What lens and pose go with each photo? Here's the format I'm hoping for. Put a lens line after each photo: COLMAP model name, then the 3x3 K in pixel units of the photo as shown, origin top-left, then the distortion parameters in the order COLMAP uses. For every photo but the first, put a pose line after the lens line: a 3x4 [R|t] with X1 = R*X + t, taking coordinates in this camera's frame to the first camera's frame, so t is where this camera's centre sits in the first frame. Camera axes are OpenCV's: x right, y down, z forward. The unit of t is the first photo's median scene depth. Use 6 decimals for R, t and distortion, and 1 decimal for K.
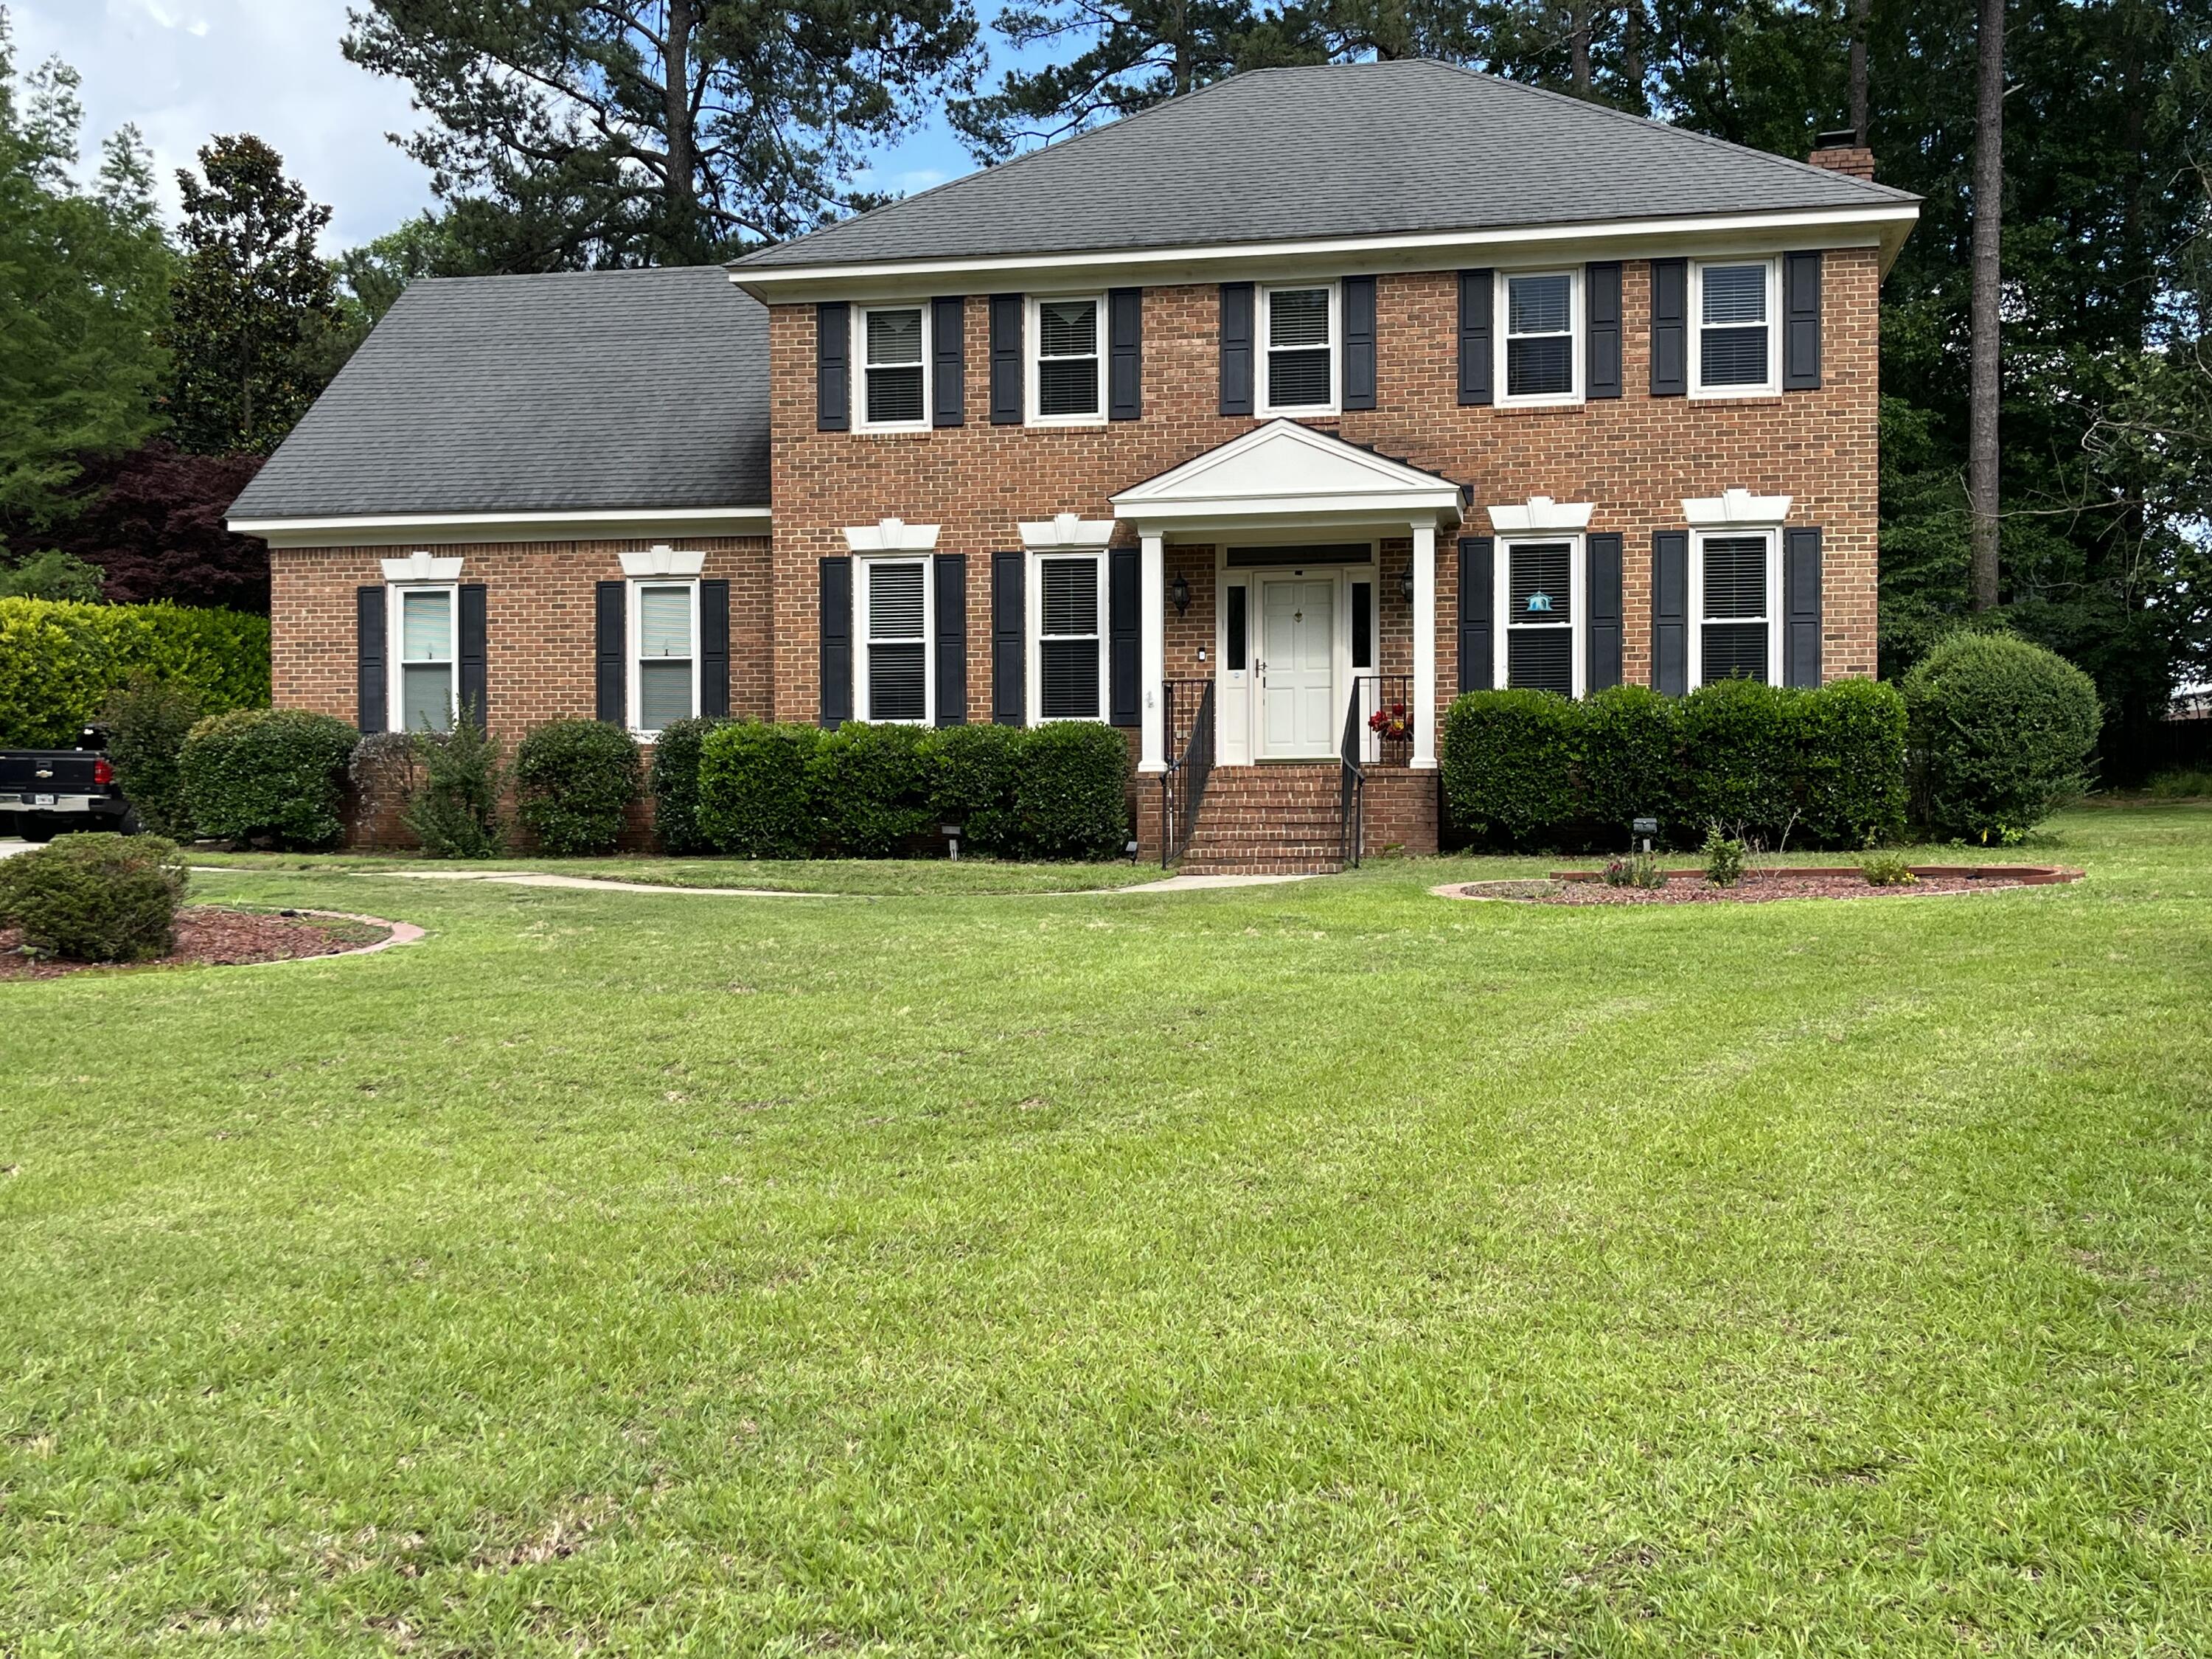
lens RADIAL K [[2336.9, 0, 1112.6], [0, 2336.9, 848.7], [0, 0, 1]] dist [0.044420, 0.000000]
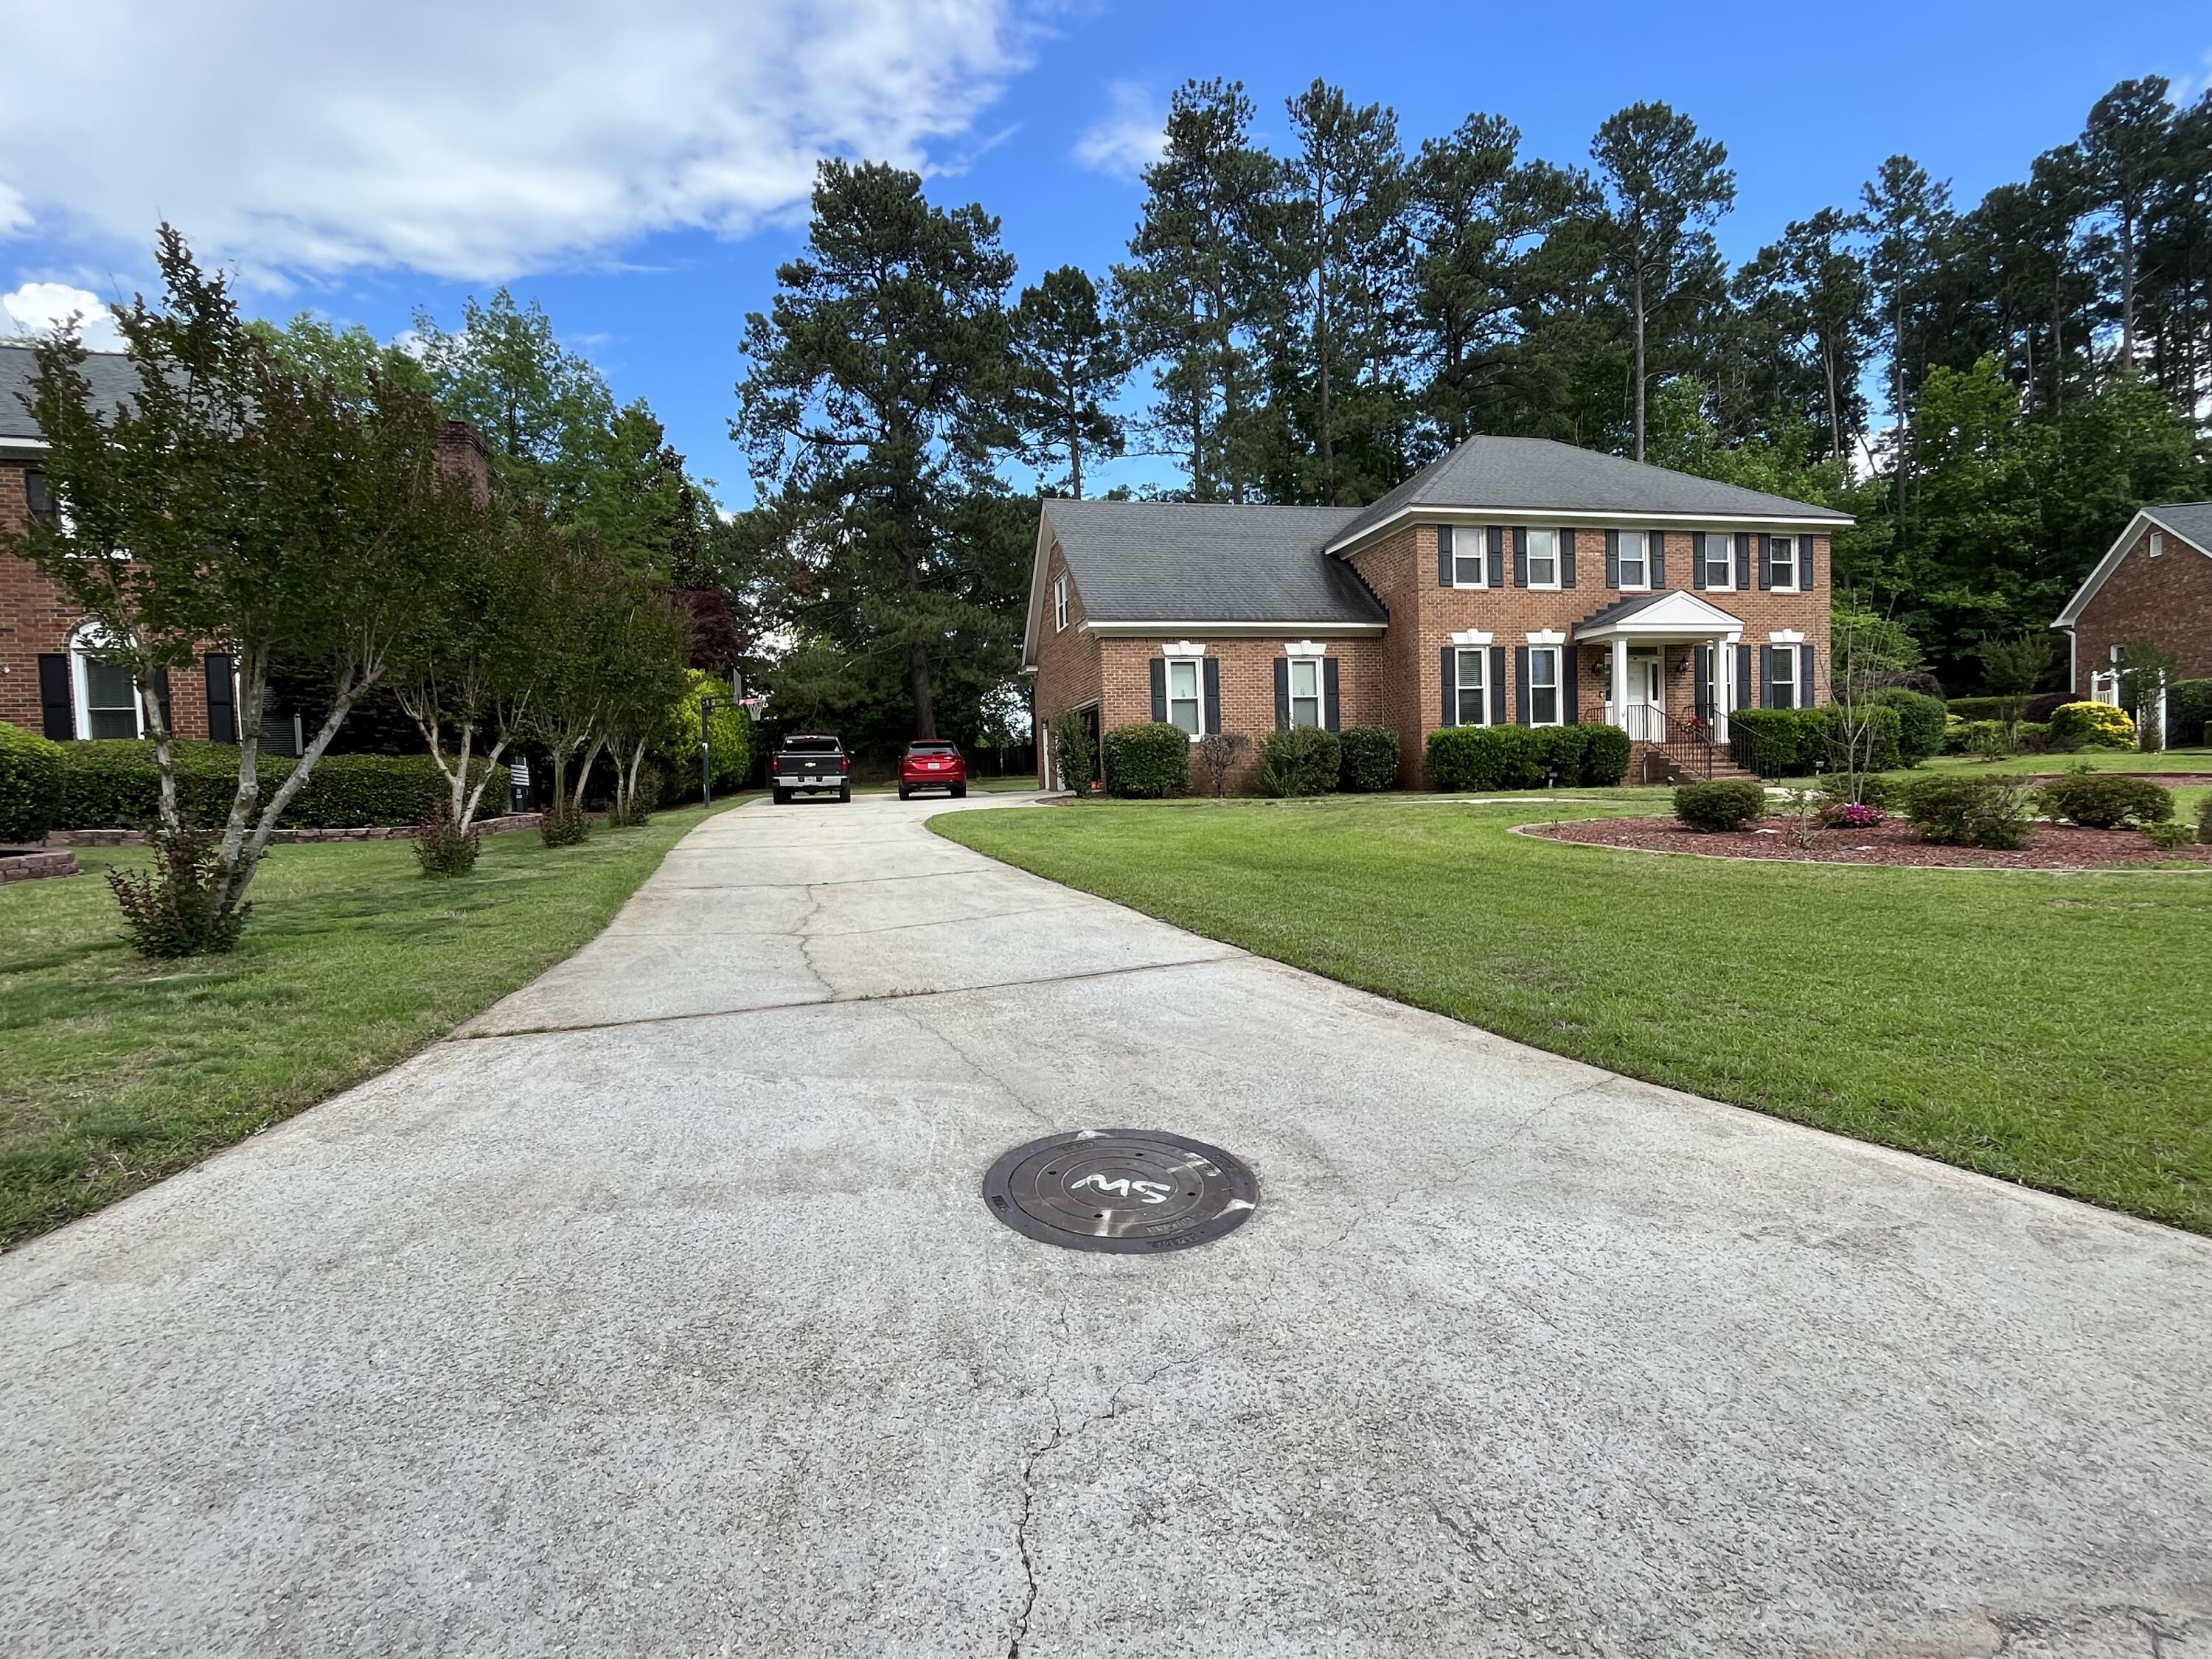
lens RADIAL K [[1017.2, 0, 1094.4], [0, 1017.2, 827.9], [0, 0, 1]] dist [0.000337, -0.002330]
pose [[0.909273, -0.046391, 0.413606, -0.801888], [0.033974, 0.998725, 0.037331, -0.008281], [-0.414811, -0.019892, 0.909690, 0.307104]]
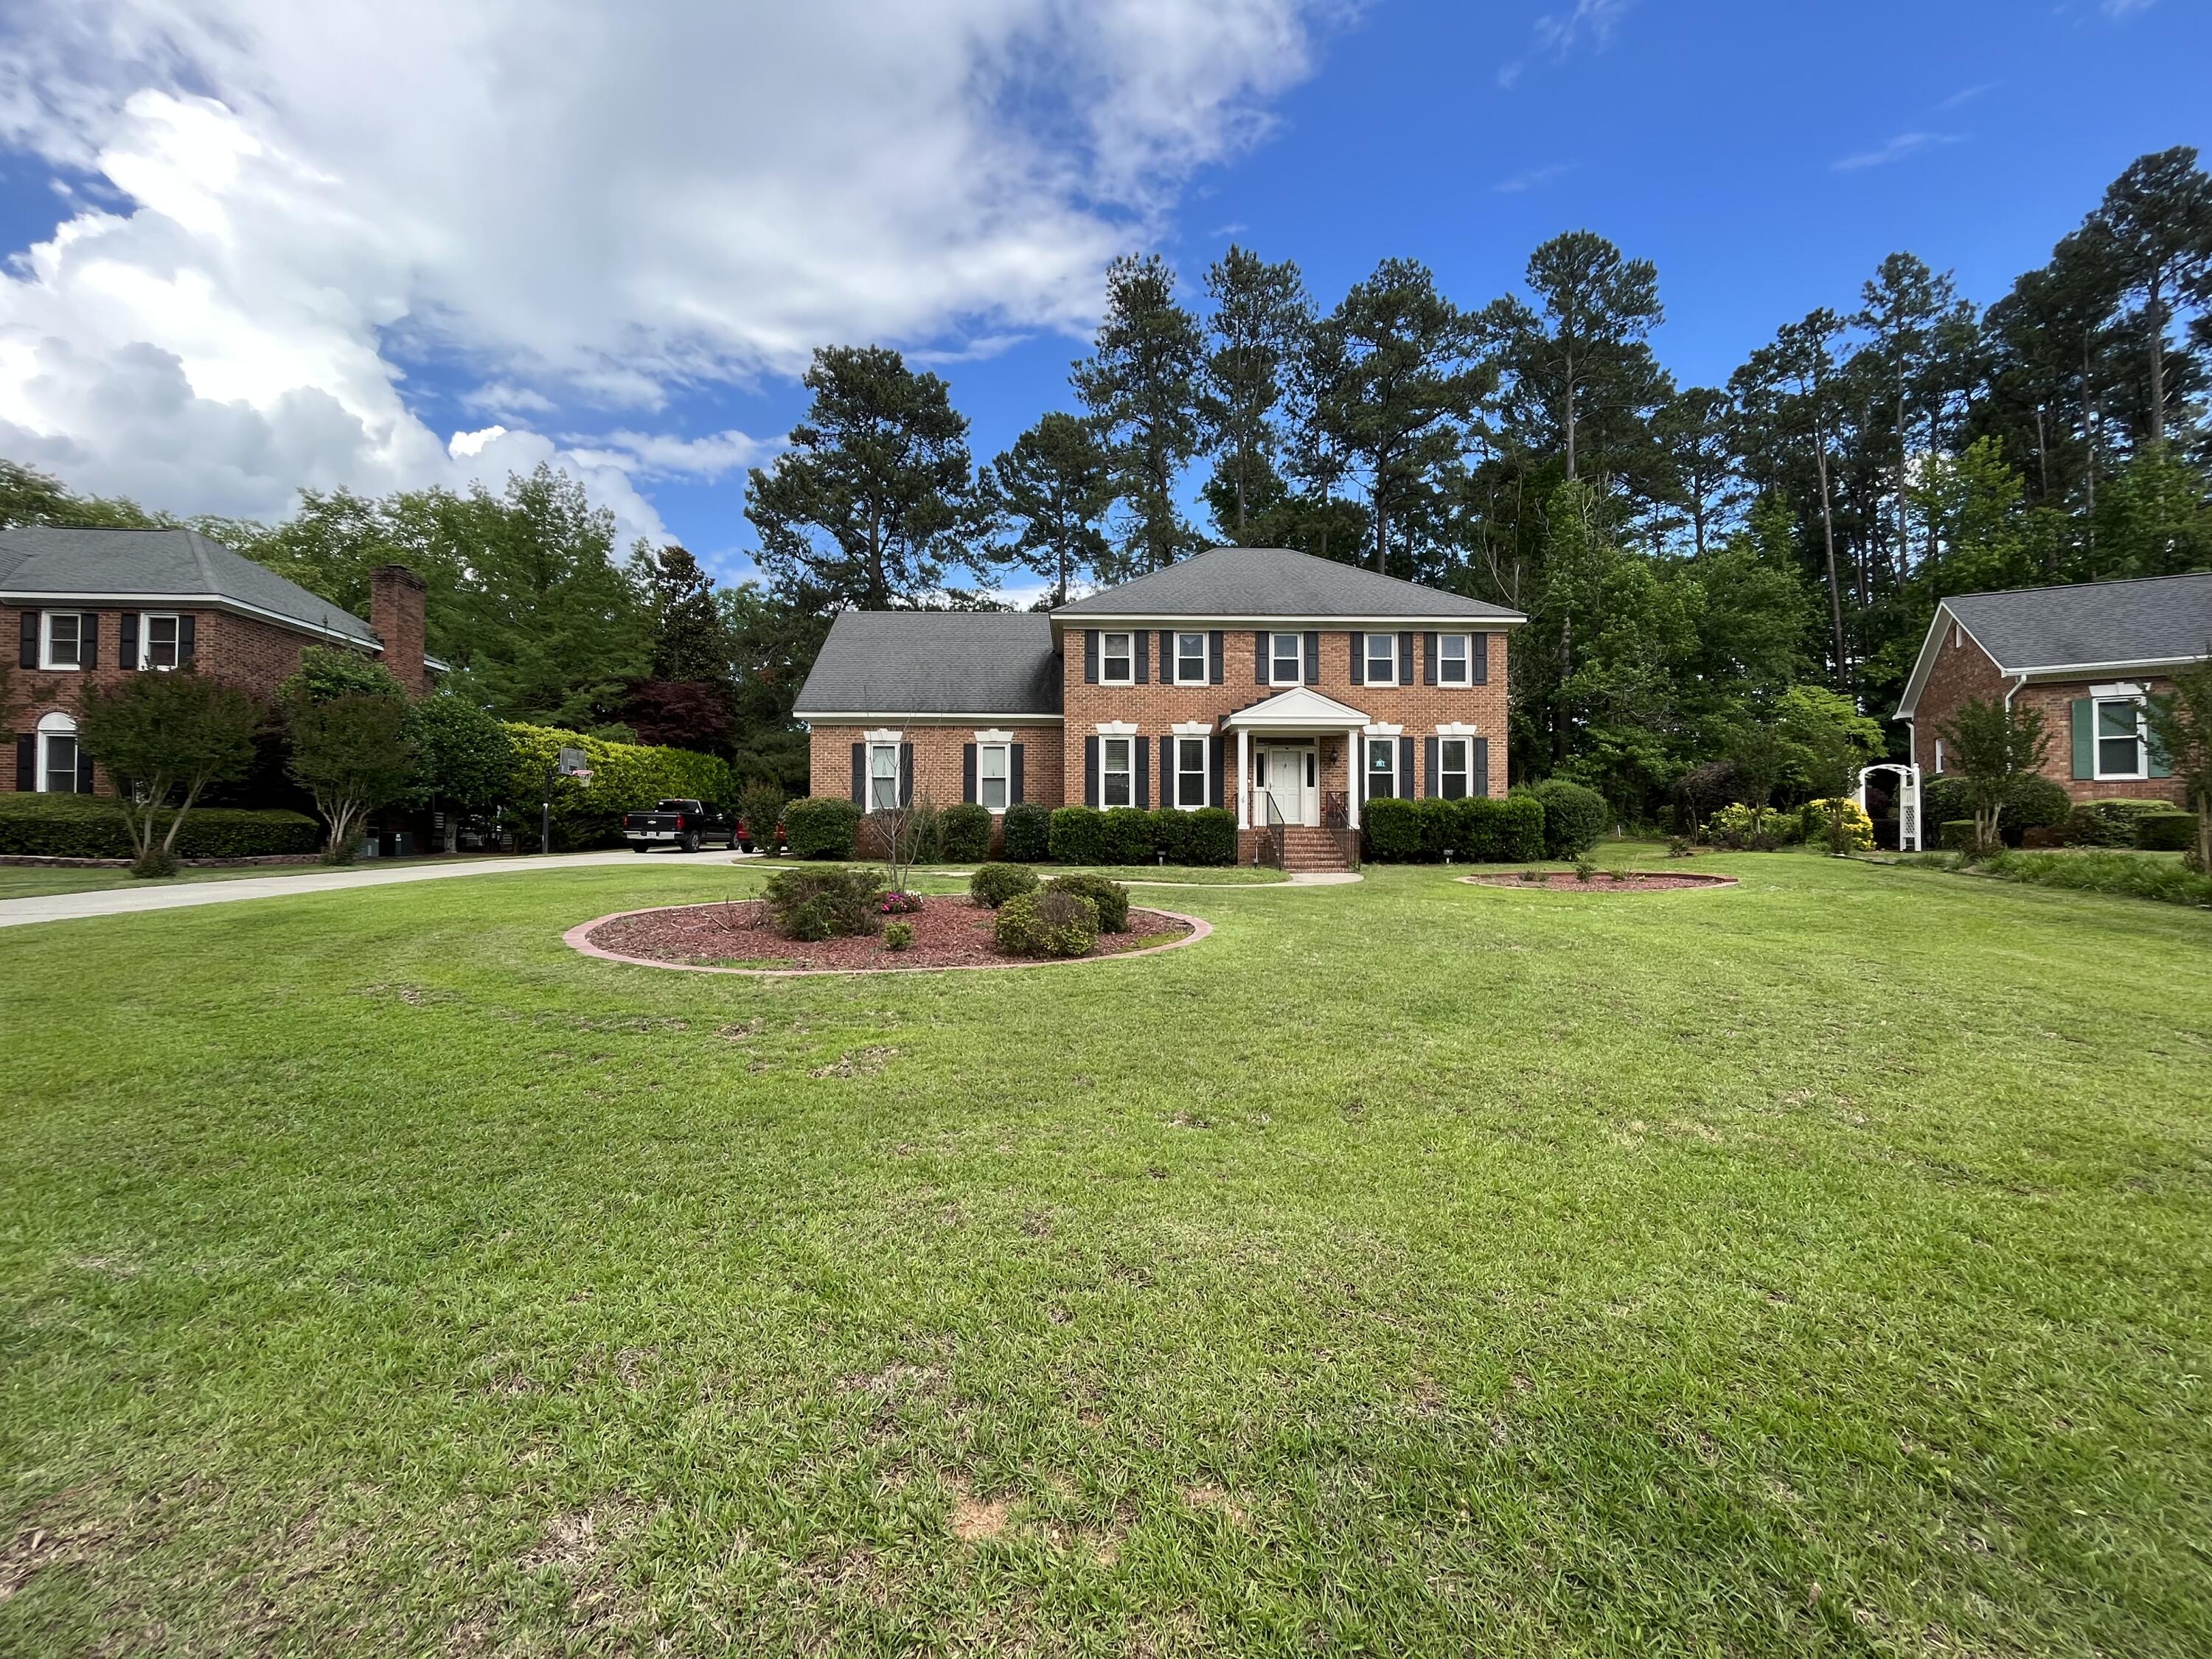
lens RADIAL K [[885.9, 0, 1108.7], [0, 885.9, 828.5], [0, 0, 1]] dist [-0.006660, 0.001345]
pose [[0.975074, 0.008164, 0.221730, -0.304413], [-0.003117, 0.999728, -0.023101, -0.011466], [-0.221859, 0.021834, 0.974834, 0.130340]]
